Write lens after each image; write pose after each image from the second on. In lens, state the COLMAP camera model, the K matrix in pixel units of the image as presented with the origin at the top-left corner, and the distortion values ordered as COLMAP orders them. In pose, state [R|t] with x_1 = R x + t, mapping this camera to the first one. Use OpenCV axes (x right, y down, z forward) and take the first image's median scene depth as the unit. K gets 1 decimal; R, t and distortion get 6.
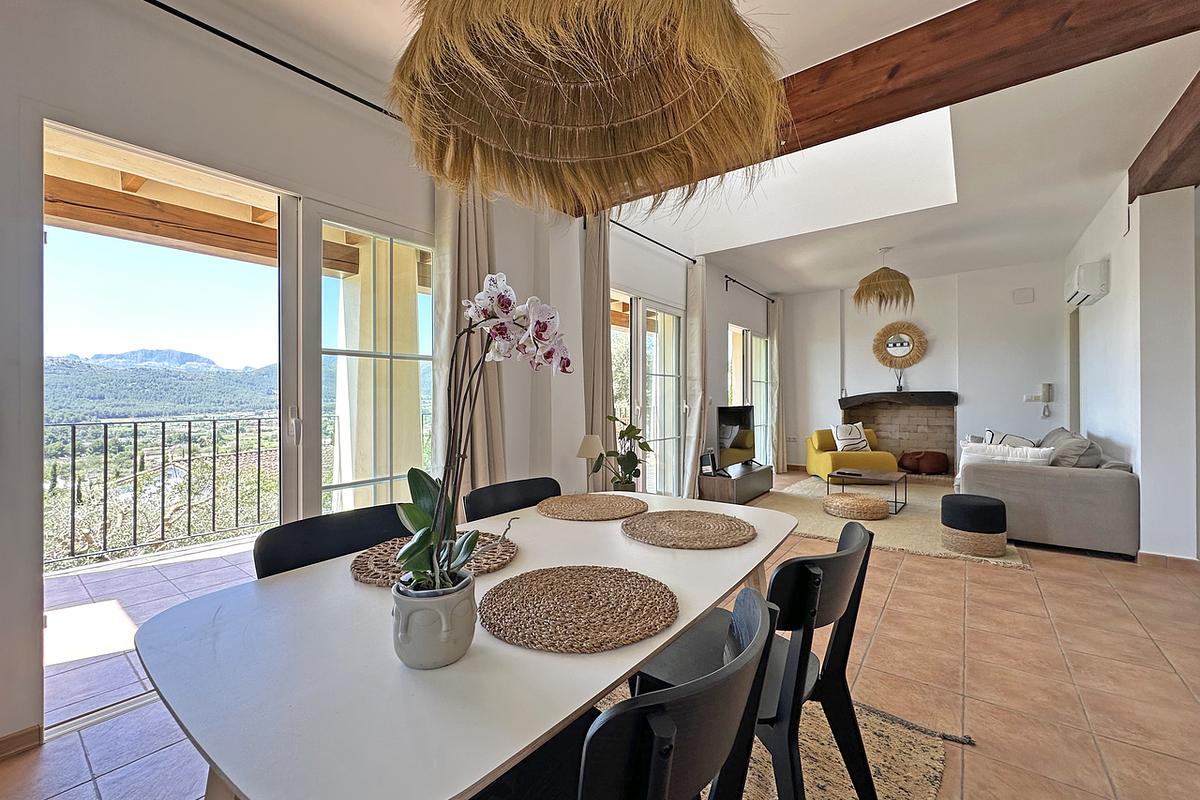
lens RADIAL K [[488.2, 0, 588.9], [0, 488.2, 397.9], [0, 0, 1]] dist [-0.010910, -0.000004]
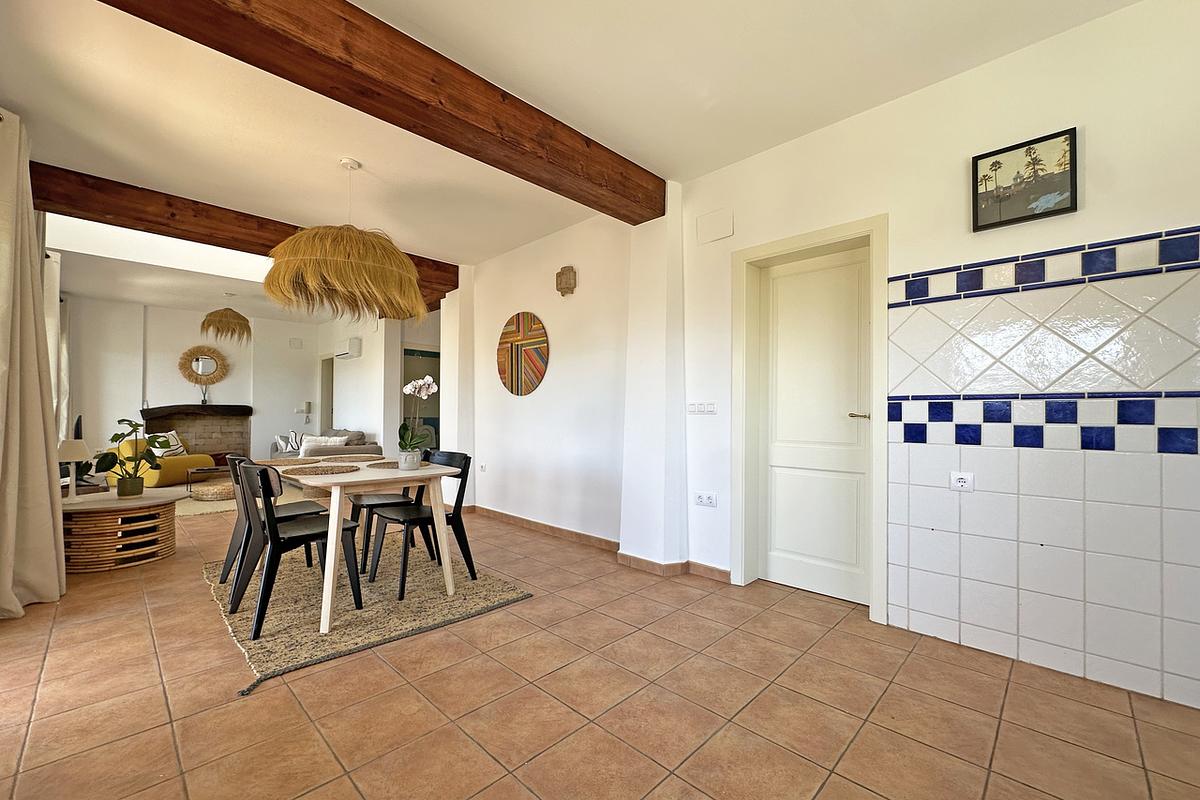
lens RADIAL K [[488.2, 0, 594.8], [0, 488.2, 408.2], [0, 0, 1]] dist [-0.010910, -0.000004]
pose [[0.140239, 0.018598, 0.989943, -0.415102], [-0.008530, 0.999809, -0.017574, 0.009348], [-0.990081, -0.005980, 0.140371, -0.119744]]
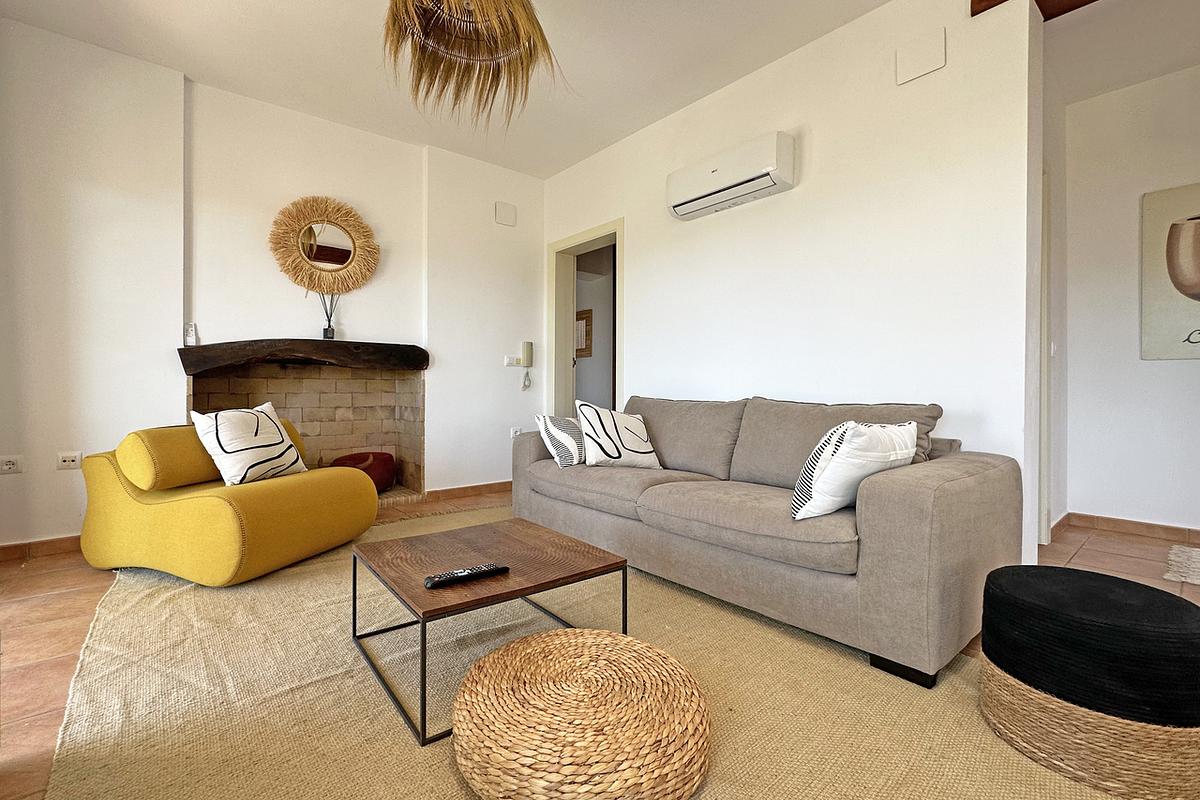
lens RADIAL K [[488.2, 0, 596.4], [0, 488.2, 391.4], [0, 0, 1]] dist [-0.010910, -0.000004]
pose [[0.194873, 0.006165, 0.980809, 0.216357], [-0.008121, 0.999956, -0.004672, 0.040831], [-0.980795, -0.007055, 0.194914, 0.656328]]
